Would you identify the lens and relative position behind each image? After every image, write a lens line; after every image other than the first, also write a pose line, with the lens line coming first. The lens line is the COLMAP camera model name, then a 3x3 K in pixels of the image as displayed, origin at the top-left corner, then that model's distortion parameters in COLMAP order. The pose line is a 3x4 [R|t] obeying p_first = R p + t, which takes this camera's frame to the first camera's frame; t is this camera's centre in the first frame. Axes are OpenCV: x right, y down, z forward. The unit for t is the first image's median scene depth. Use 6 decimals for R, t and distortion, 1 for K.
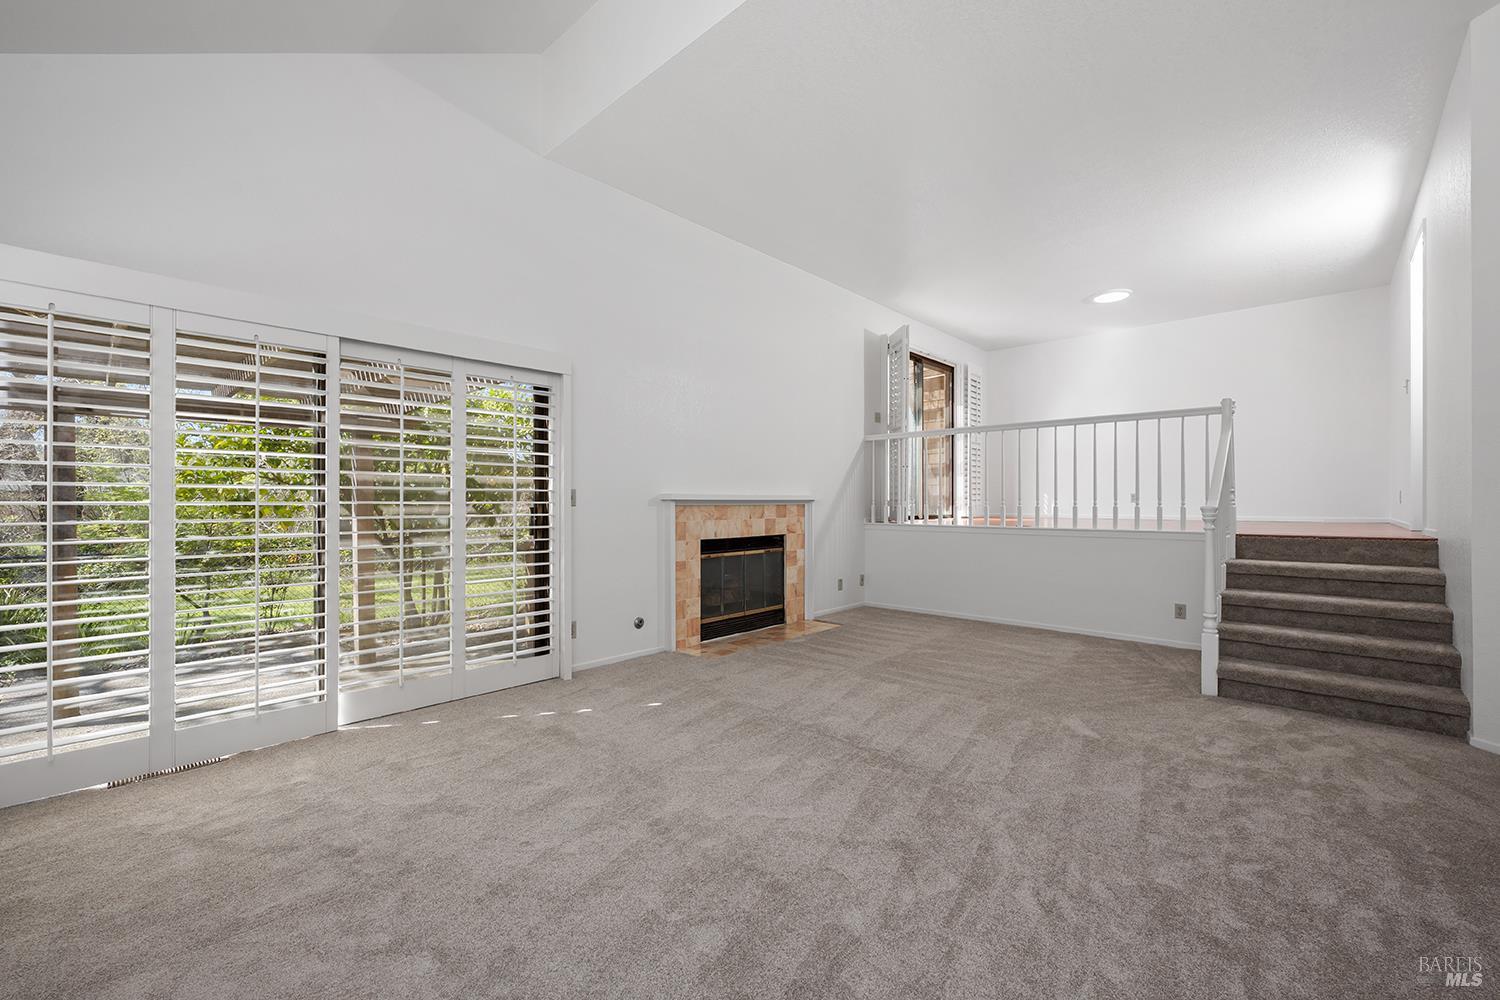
lens RADIAL K [[608.6, 0, 759.5], [0, 608.6, 503.5], [0, 0, 1]] dist [-0.013222, 0.002119]
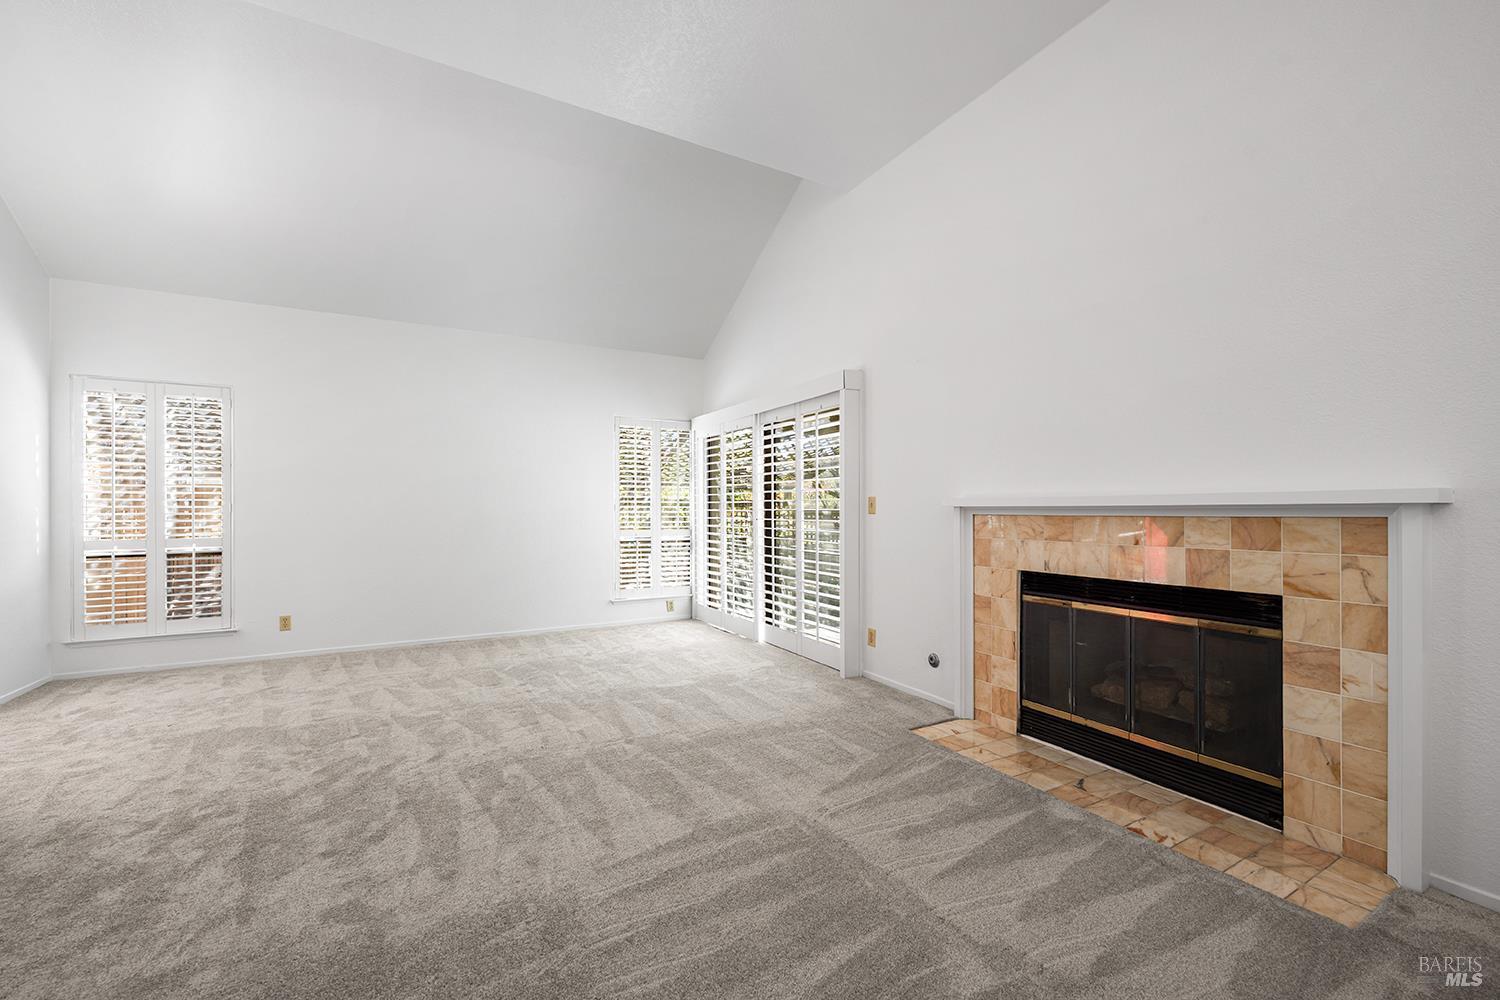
lens RADIAL K [[608.6, 0, 751.7], [0, 608.6, 495.2], [0, 0, 1]] dist [-0.013222, 0.002119]
pose [[-0.314038, -0.019462, -0.949211, 0.567837], [-0.000645, 0.999794, -0.020286, -0.004932], [0.949410, -0.005758, -0.313986, 0.903020]]
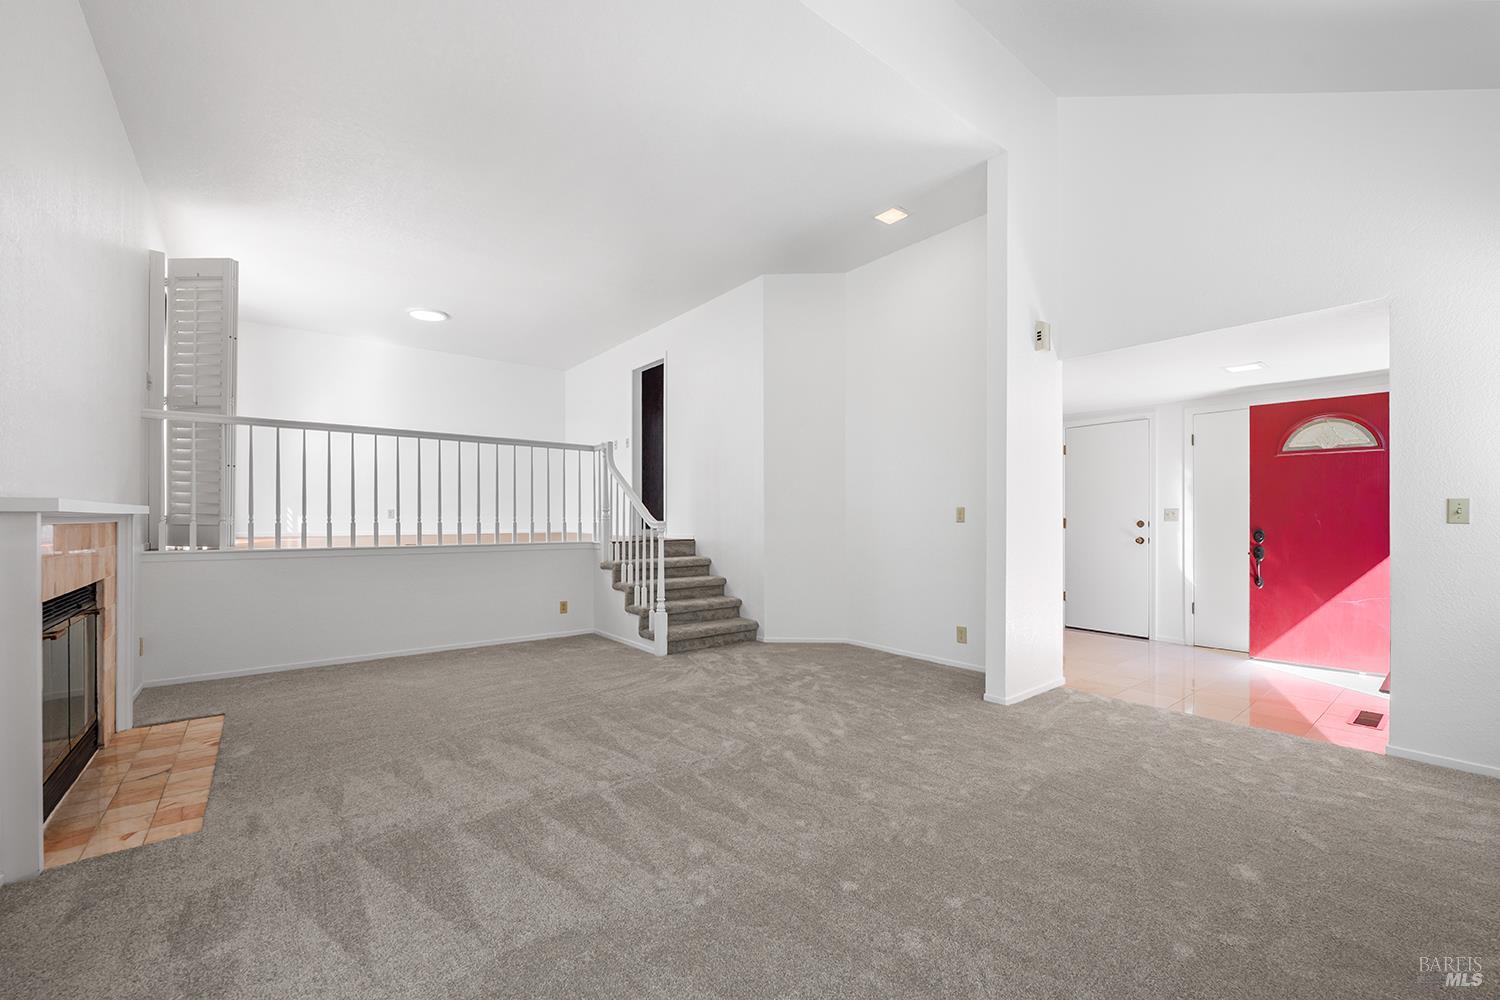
lens RADIAL K [[608.6, 0, 761.3], [0, 608.6, 515.6], [0, 0, 1]] dist [-0.013222, 0.002119]
pose [[0.144402, 0.003902, 0.989511, -0.436139], [0.002089, 0.999989, -0.004248, -0.001015], [-0.989517, 0.002681, 0.144392, 0.402789]]
